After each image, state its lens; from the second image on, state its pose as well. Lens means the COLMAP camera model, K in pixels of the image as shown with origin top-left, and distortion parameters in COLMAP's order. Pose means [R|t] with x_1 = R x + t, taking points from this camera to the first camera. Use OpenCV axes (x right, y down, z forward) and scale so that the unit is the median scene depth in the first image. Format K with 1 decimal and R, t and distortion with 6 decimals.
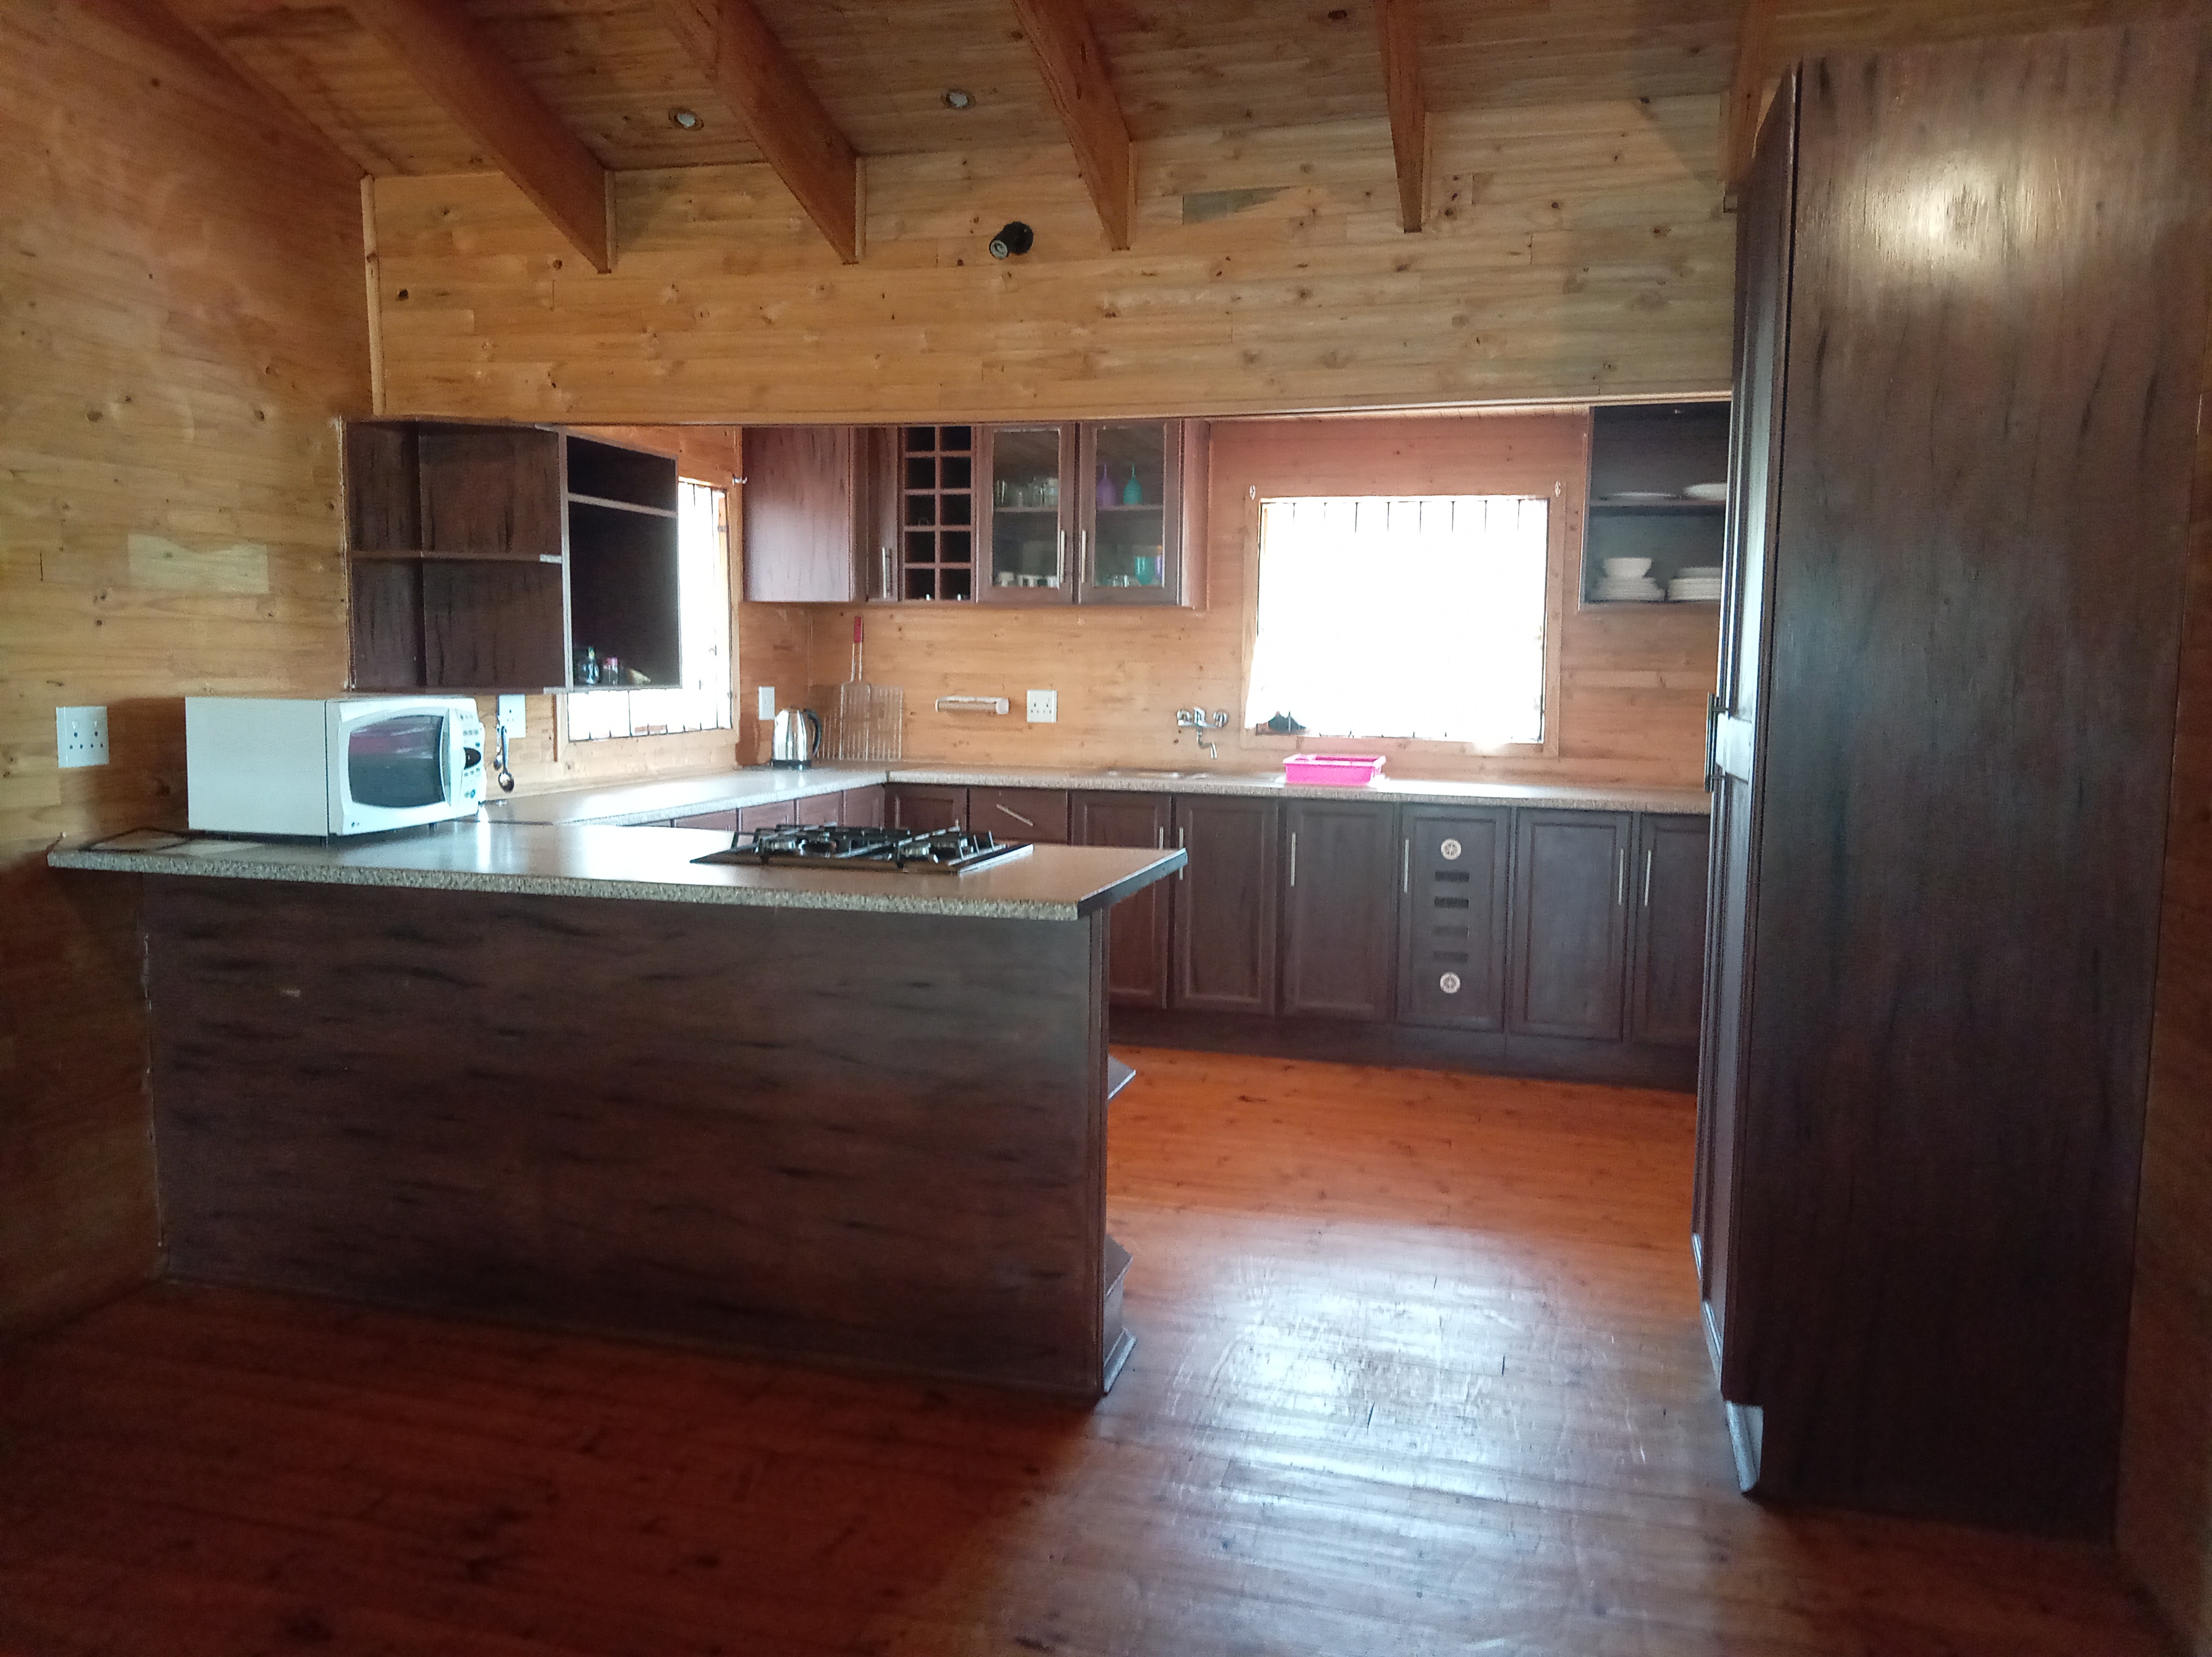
lens RADIAL K [[1663.5, 0, 1106.0], [0, 1663.5, 828.5], [0, 0, 1]] dist [0.048896, -0.105404]
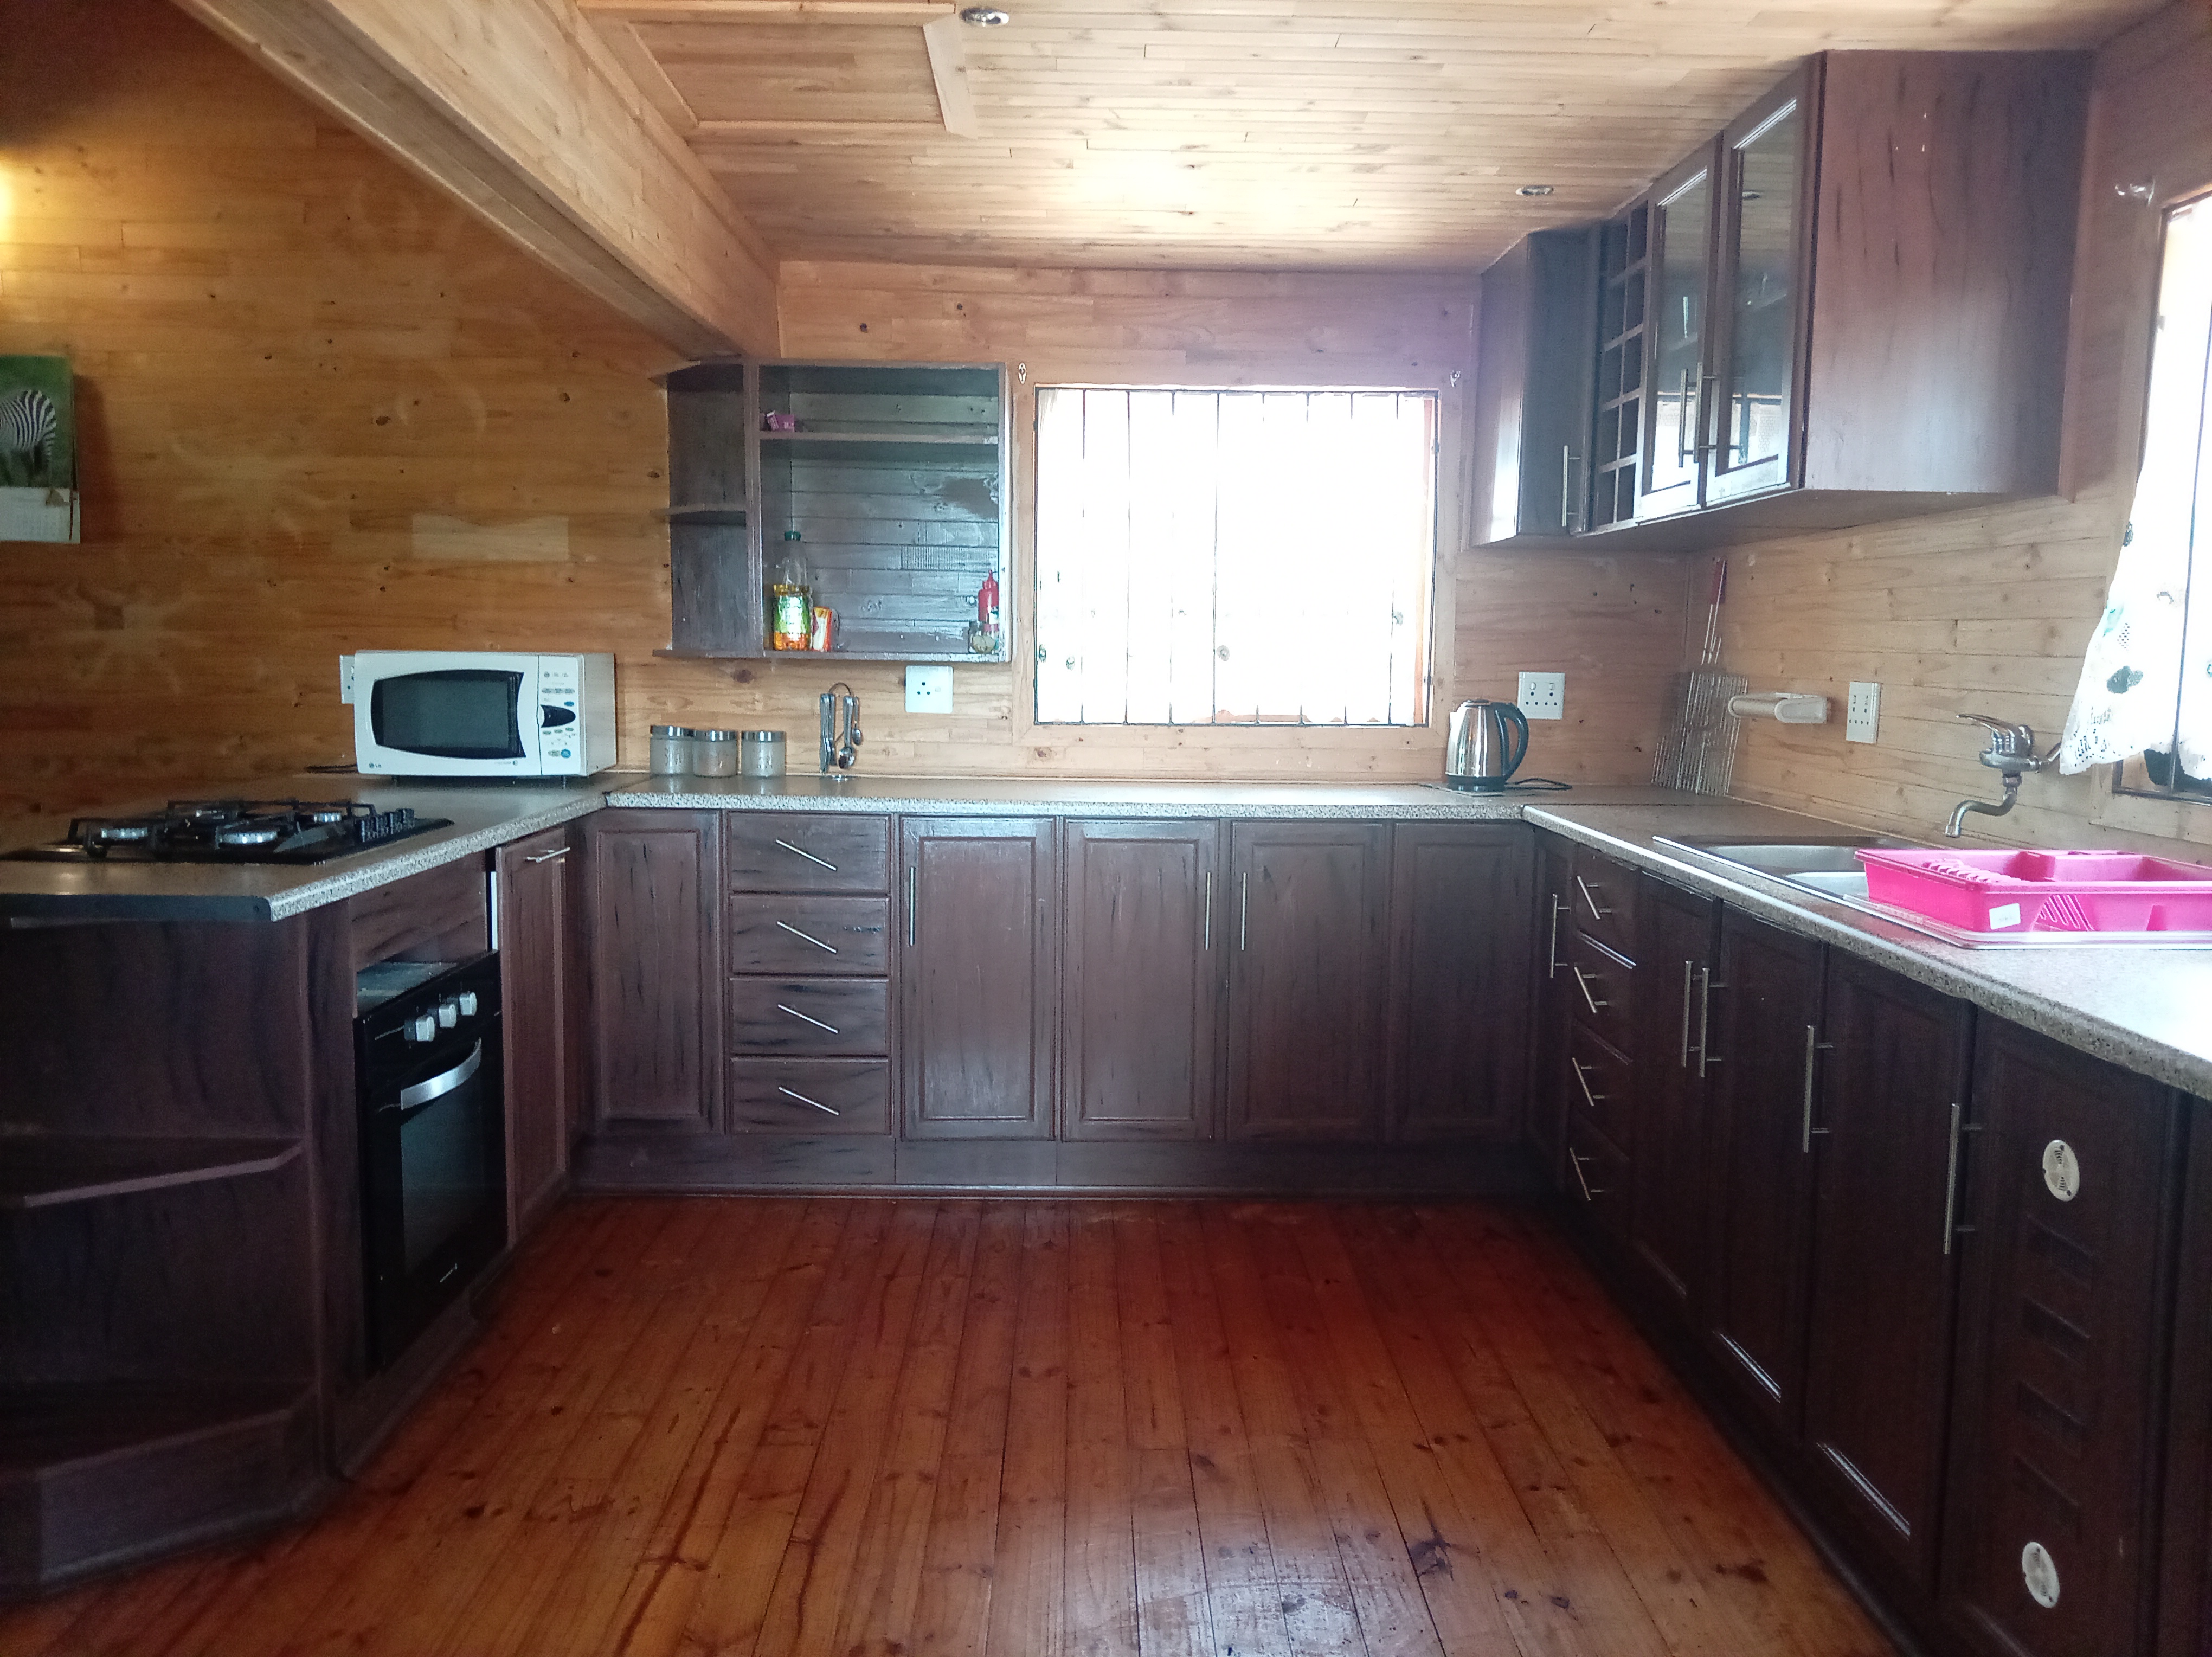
lens RADIAL K [[1672.0, 0, 1128.4], [0, 1672.0, 822.0], [0, 0, 1]] dist [0.036198, -0.059719]
pose [[0.274154, 0.088081, -0.957644, 0.584384], [-0.107091, 0.992400, 0.060620, -0.067431], [0.955705, 0.085936, 0.281503, 0.924363]]
